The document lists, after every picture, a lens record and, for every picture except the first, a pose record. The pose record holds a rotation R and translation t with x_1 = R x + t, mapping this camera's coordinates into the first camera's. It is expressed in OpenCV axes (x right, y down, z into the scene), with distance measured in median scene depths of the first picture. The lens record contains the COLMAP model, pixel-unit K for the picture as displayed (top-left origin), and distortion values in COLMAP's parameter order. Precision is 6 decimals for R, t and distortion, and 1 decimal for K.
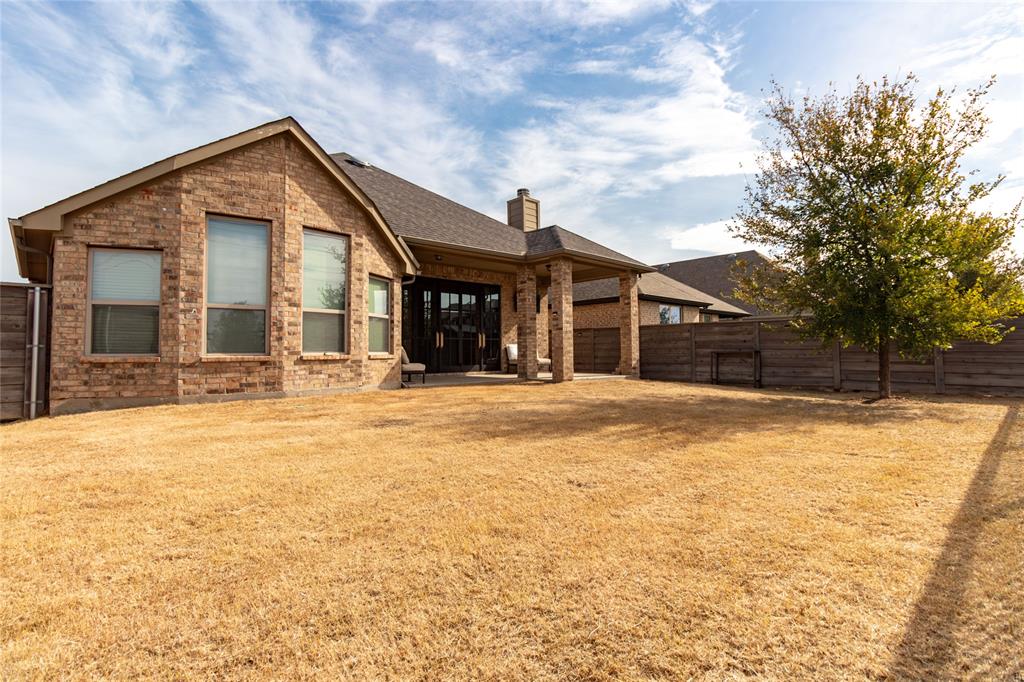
lens RADIAL K [[496.2, 0, 513.2], [0, 496.2, 335.8], [0, 0, 1]] dist [0.000227, 0.000014]
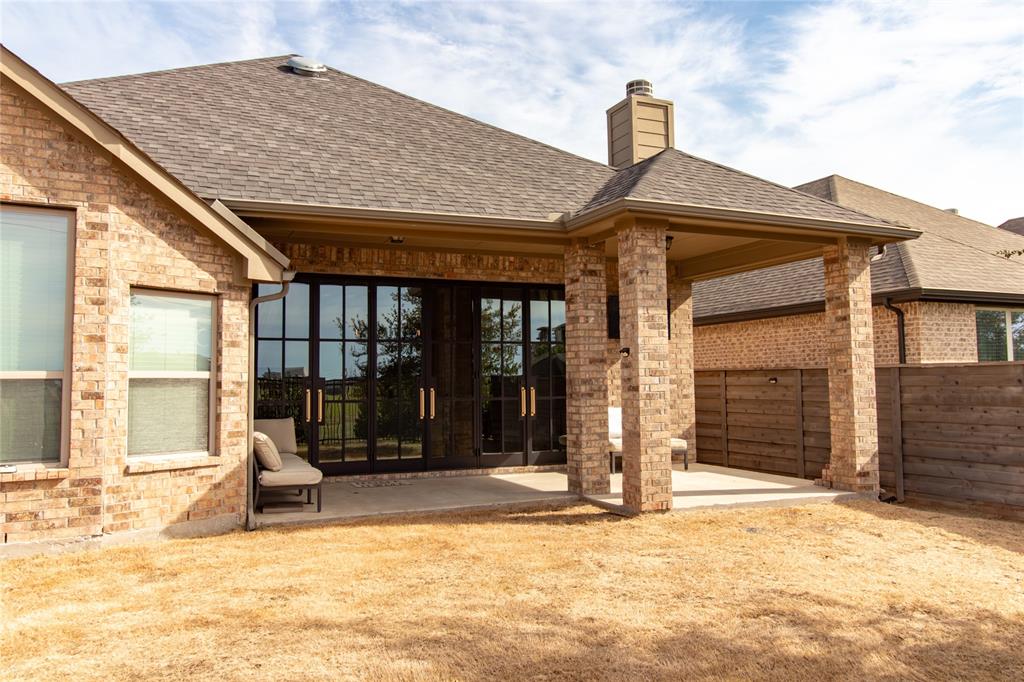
lens RADIAL K [[777.5, 0, 512.8], [0, 777.5, 347.6], [0, 0, 1]] dist [-0.008437, -0.006920]
pose [[0.939507, -0.015865, -0.342162, 0.255416], [0.014155, 0.999872, -0.007496, -0.052061], [0.342237, 0.002199, 0.939611, 0.393030]]
